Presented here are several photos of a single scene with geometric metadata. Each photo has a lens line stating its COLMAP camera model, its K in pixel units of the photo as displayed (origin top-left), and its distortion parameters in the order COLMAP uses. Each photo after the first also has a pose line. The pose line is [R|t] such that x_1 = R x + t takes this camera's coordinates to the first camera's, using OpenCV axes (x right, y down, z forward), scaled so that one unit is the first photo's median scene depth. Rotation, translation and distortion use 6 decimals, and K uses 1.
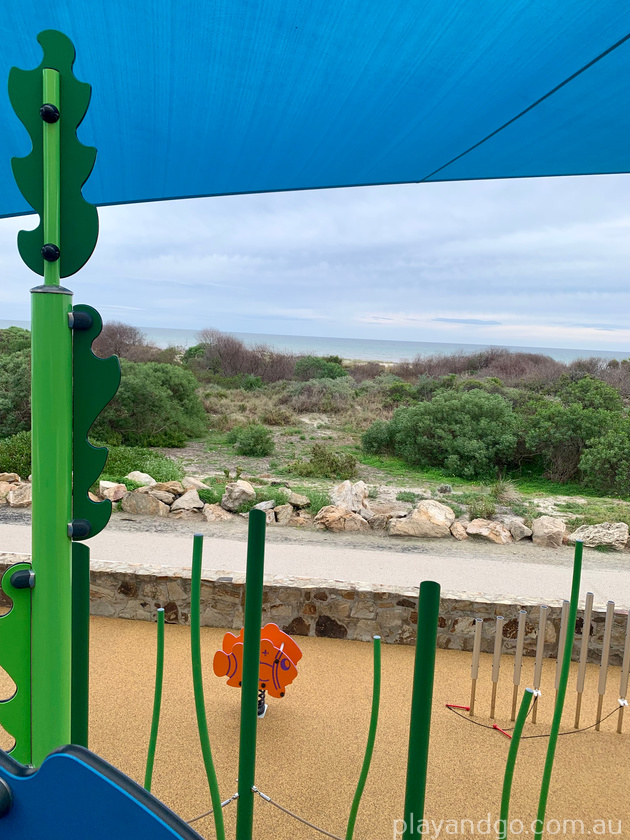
lens RADIAL K [[634.8, 0, 320.4], [0, 634.8, 419.0], [0, 0, 1]] dist [0.036143, -0.043259]
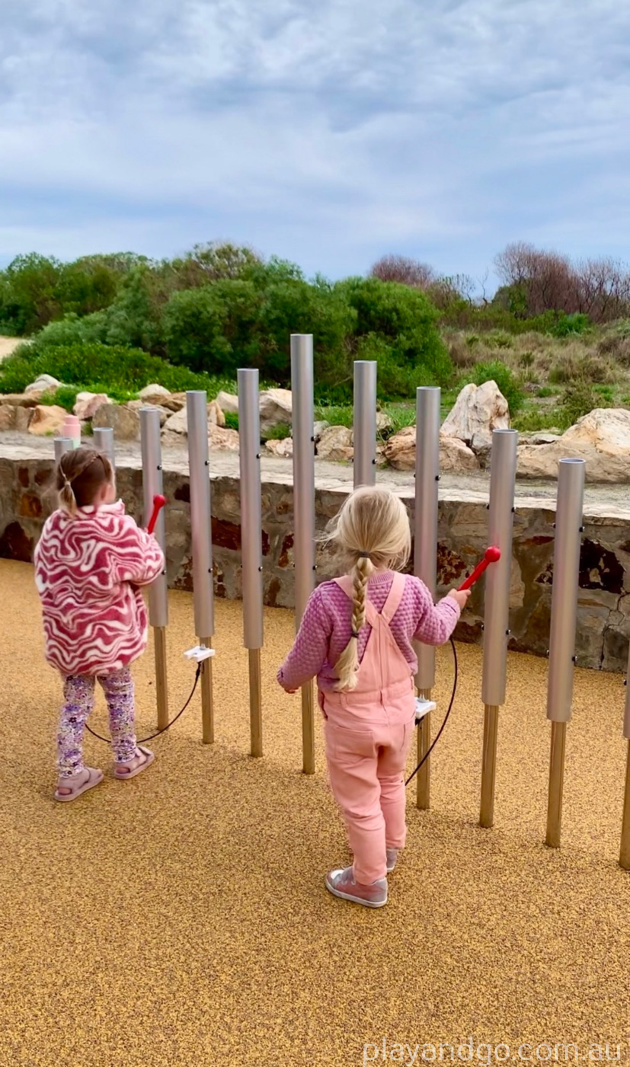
lens RADIAL K [[981.0, 0, 312.3], [0, 981.0, 535.6], [0, 0, 1]] dist [0.091882, 0.000000]
pose [[0.900592, 0.047560, -0.432056, 0.288353], [-0.003139, 0.994682, 0.102949, 0.145537], [0.434654, -0.091359, 0.895952, 0.259432]]
